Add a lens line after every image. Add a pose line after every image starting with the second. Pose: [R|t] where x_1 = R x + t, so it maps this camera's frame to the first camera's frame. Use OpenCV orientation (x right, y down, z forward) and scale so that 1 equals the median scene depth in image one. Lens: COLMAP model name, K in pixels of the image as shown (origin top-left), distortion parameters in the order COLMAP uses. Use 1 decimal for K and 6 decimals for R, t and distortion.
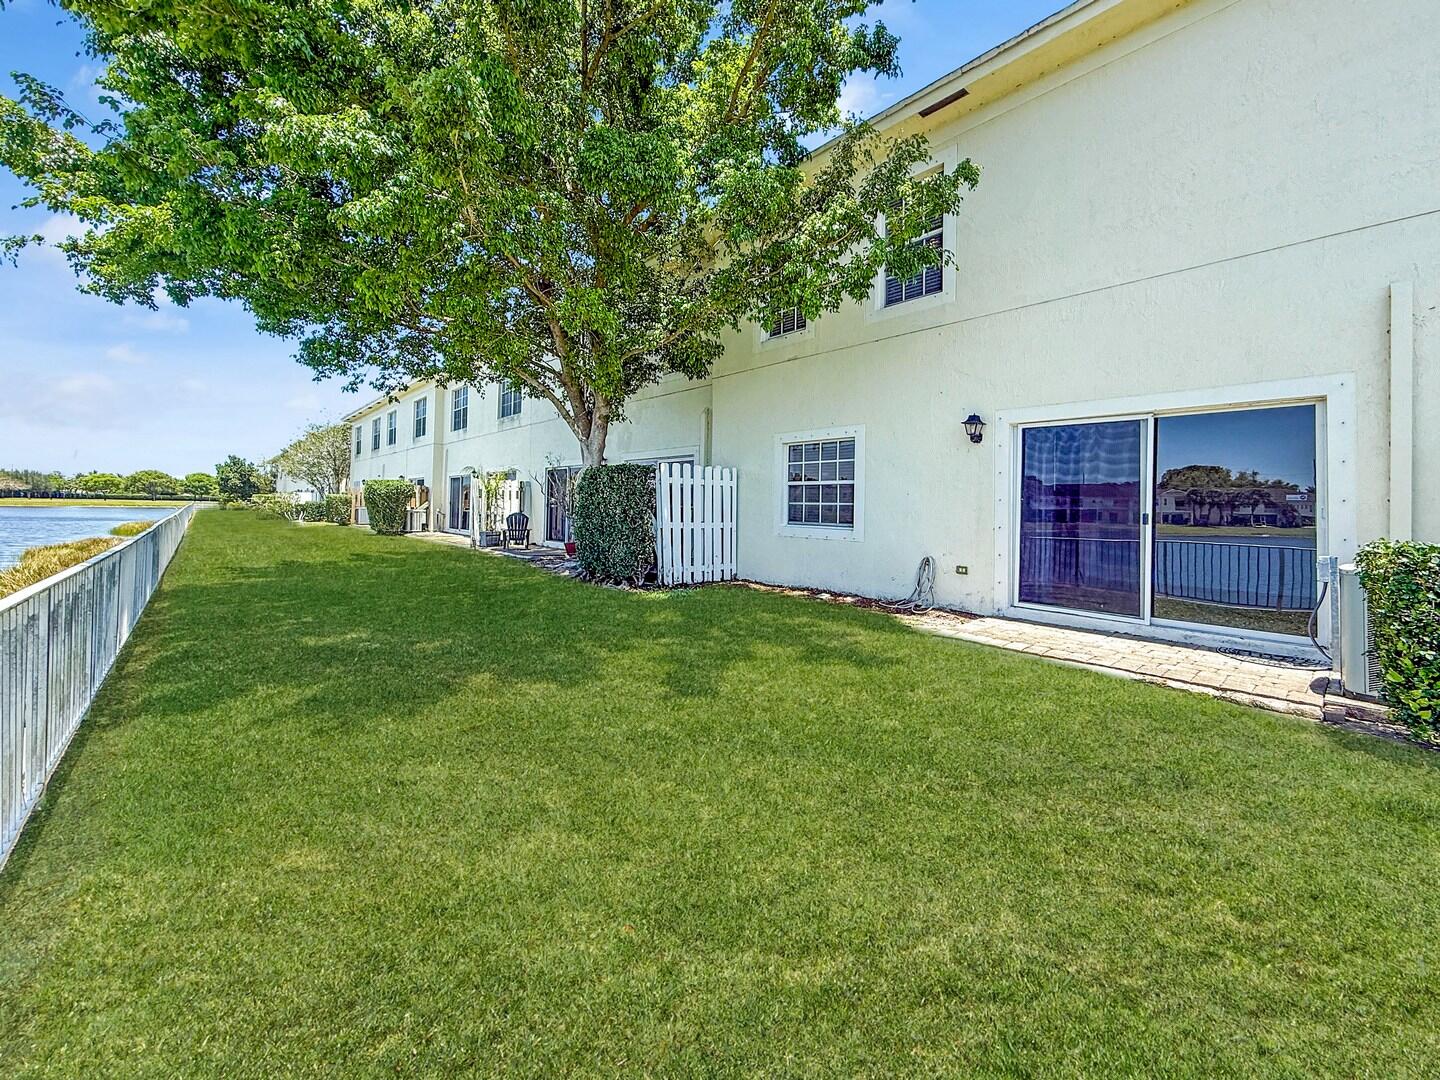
lens RADIAL K [[575.7, 0, 715.2], [0, 575.7, 492.7], [0, 0, 1]] dist [-0.002161, 0.000849]
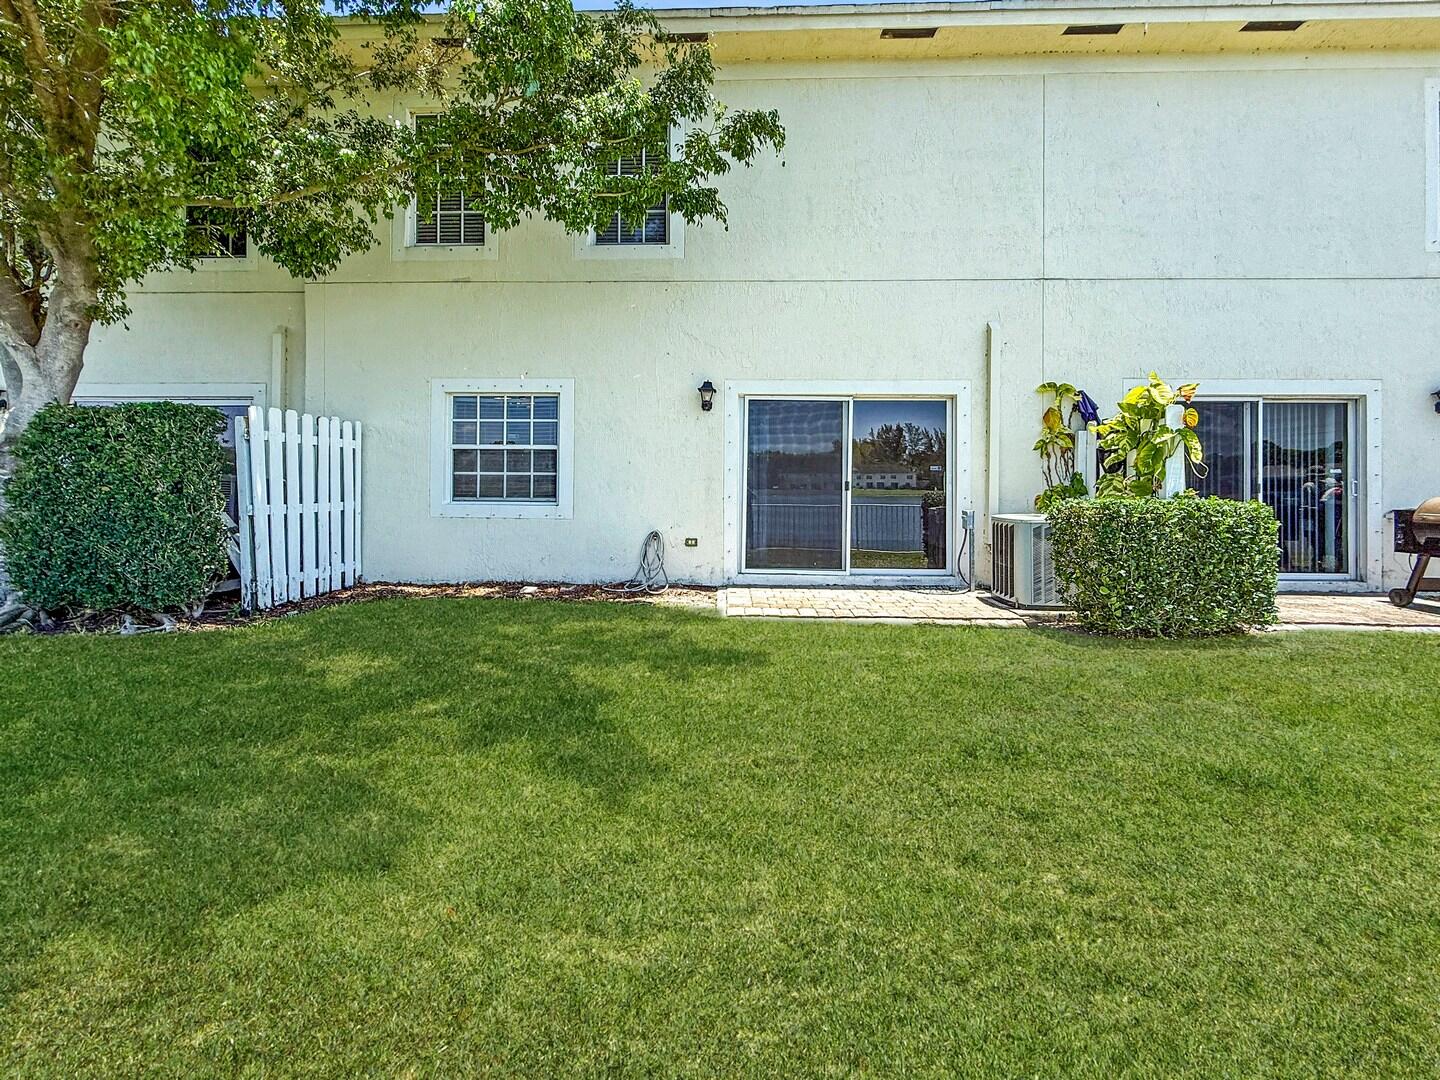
lens RADIAL K [[592.4, 0, 692.8], [0, 592.4, 477.1], [0, 0, 1]] dist [0.002819, 0.000261]
pose [[0.691688, -0.008252, 0.722150, -0.221045], [-0.011977, 0.999666, 0.022894, 0.002347], [-0.722097, -0.024485, 0.691358, 0.246542]]
